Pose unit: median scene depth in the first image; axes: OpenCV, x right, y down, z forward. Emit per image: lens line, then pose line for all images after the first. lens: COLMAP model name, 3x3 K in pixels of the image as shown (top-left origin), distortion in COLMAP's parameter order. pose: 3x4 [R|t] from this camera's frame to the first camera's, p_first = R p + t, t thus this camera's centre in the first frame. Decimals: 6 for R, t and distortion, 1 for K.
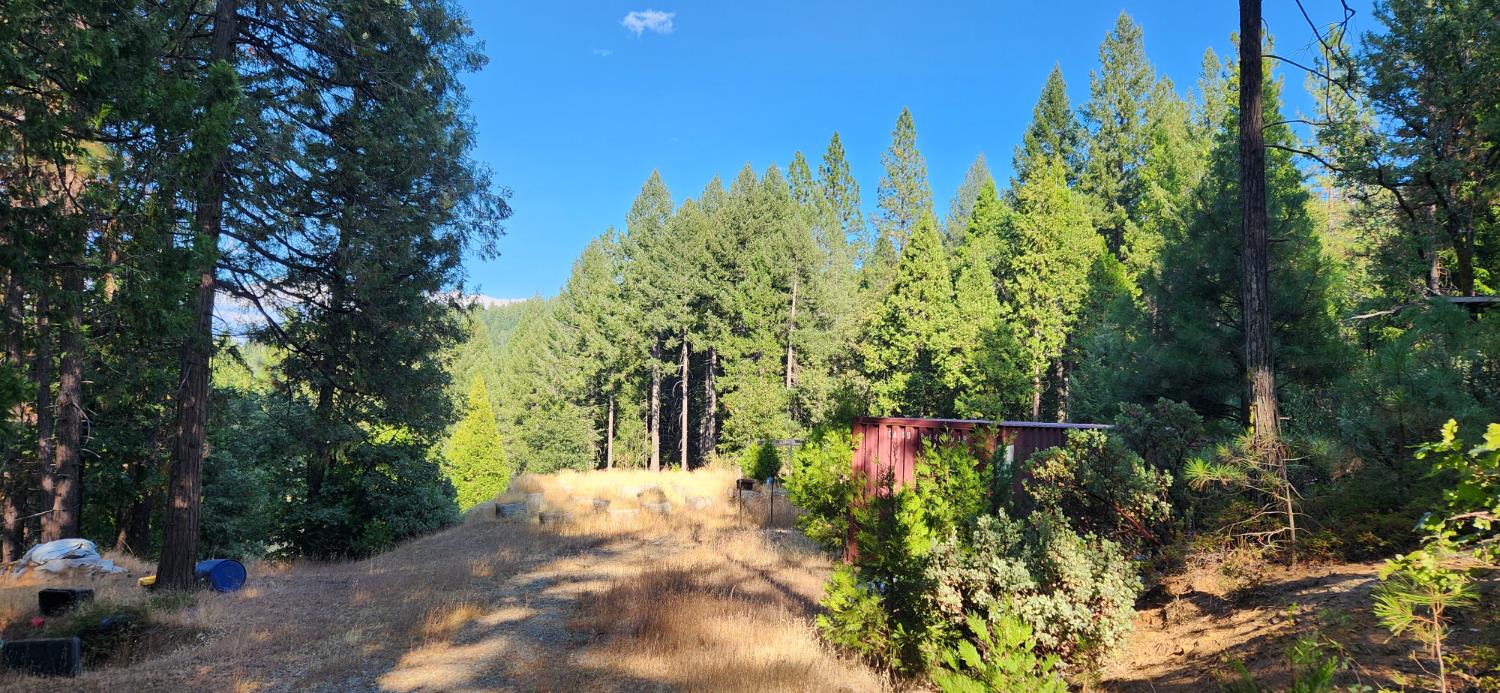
lens RADIAL K [[1006.0, 0, 750.0], [0, 1006.0, 346.5], [0, 0, 1]] dist [0.097464, -0.057099]
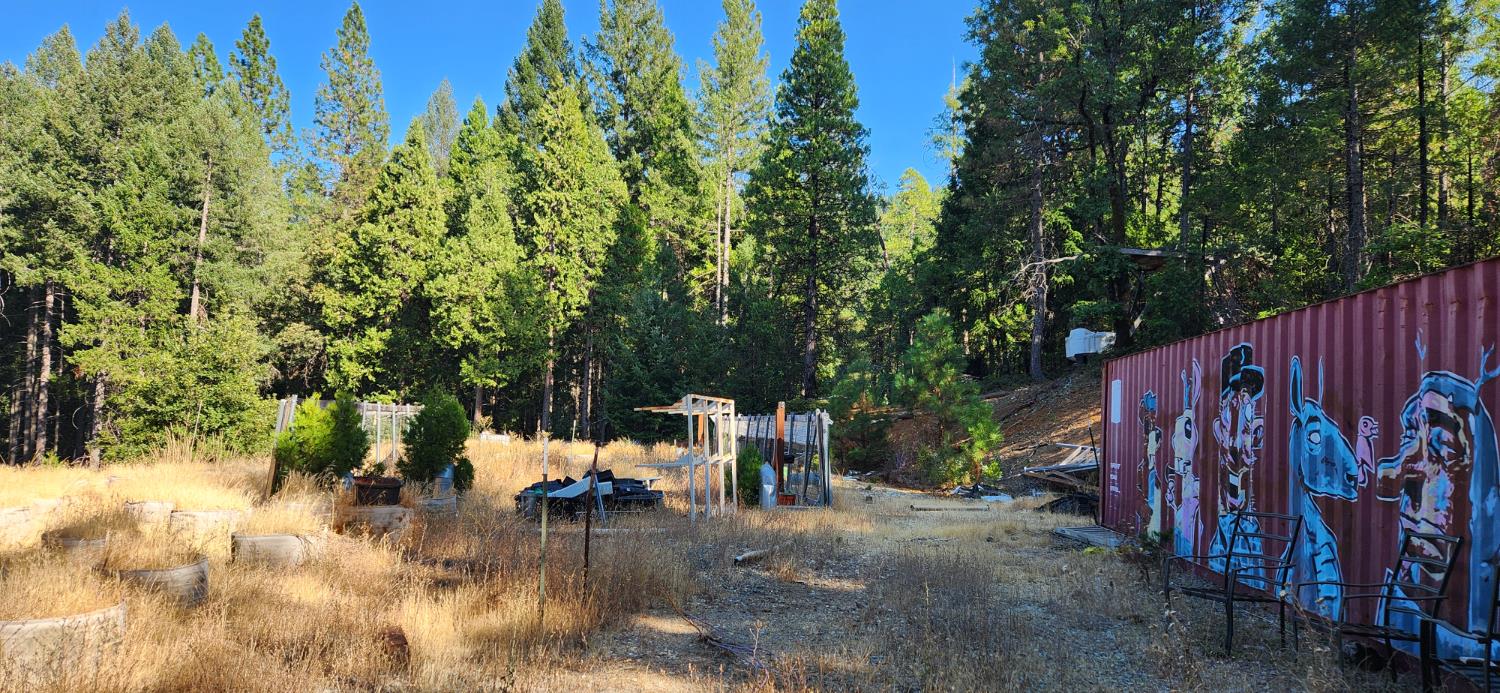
lens RADIAL K [[1006.0, 0, 750.0], [0, 1006.0, 346.5], [0, 0, 1]] dist [0.097464, -0.057099]
pose [[0.831977, 0.035976, 0.553642, -0.035984], [-0.044094, 0.999027, 0.001343, 0.025572], [-0.553055, -0.025529, 0.832754, 0.212739]]
